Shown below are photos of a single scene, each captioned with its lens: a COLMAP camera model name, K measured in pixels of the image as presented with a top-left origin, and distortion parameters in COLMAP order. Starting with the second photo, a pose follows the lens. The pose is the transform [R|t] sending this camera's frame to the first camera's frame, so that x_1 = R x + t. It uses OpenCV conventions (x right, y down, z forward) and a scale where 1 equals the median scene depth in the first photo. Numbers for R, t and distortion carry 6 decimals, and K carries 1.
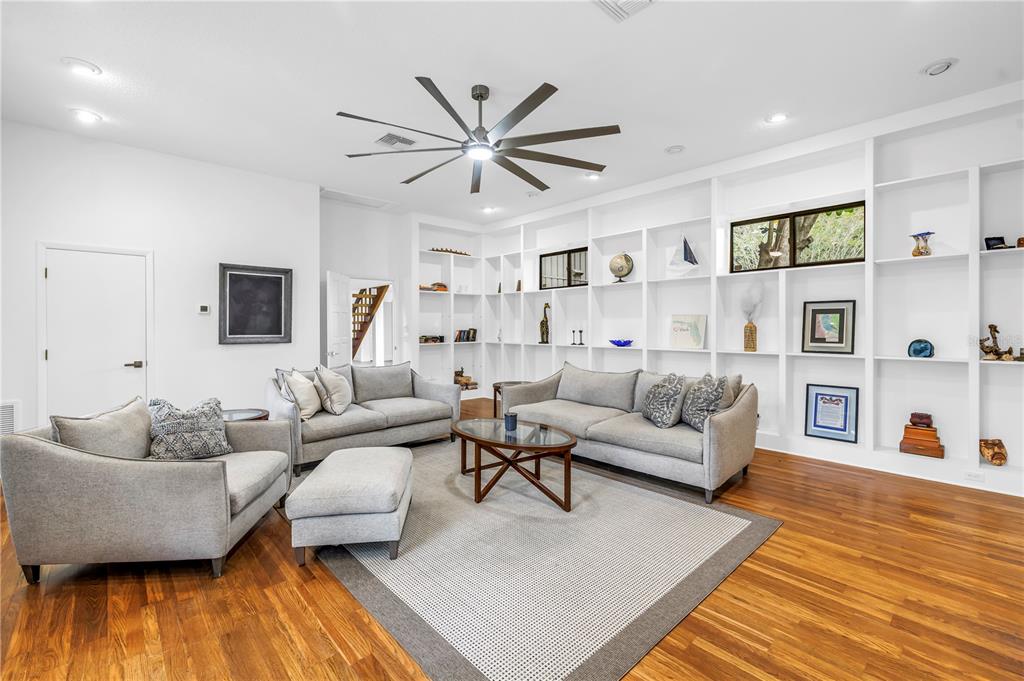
lens RADIAL K [[438.9, 0, 511.3], [0, 438.9, 326.3], [0, 0, 1]] dist [-0.000742, 0.000007]
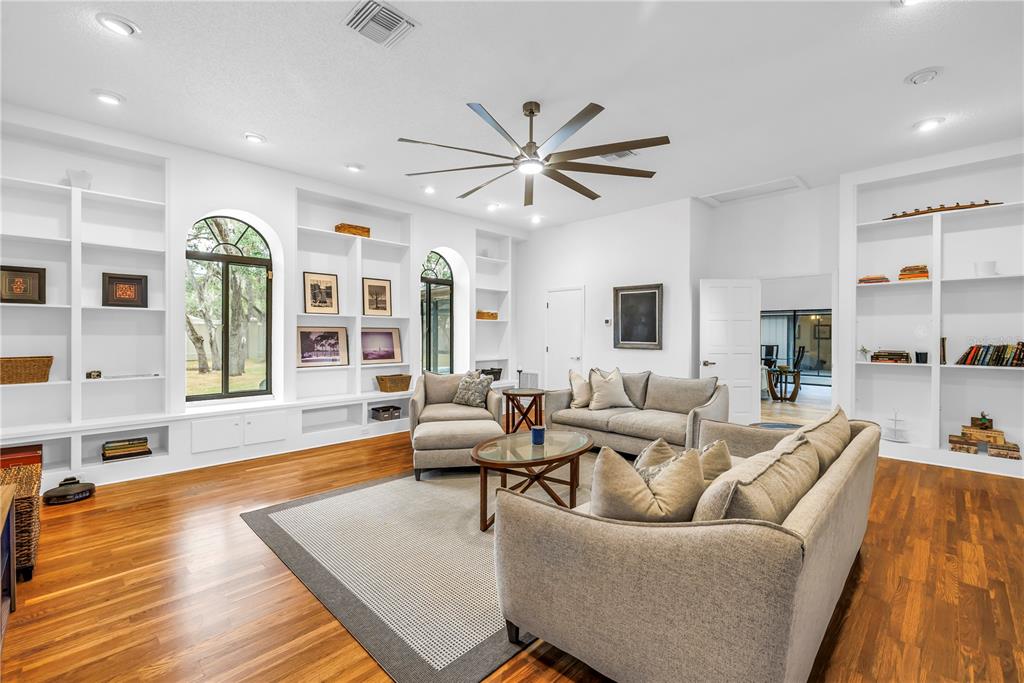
lens RADIAL K [[438.9, 0, 509.1], [0, 438.9, 336.9], [0, 0, 1]] dist [-0.000742, 0.000007]
pose [[0.045703, 0.008481, -0.998919, 0.660141], [-0.006724, 0.999944, 0.008182, -0.001703], [0.998932, 0.006343, 0.045757, 0.622145]]
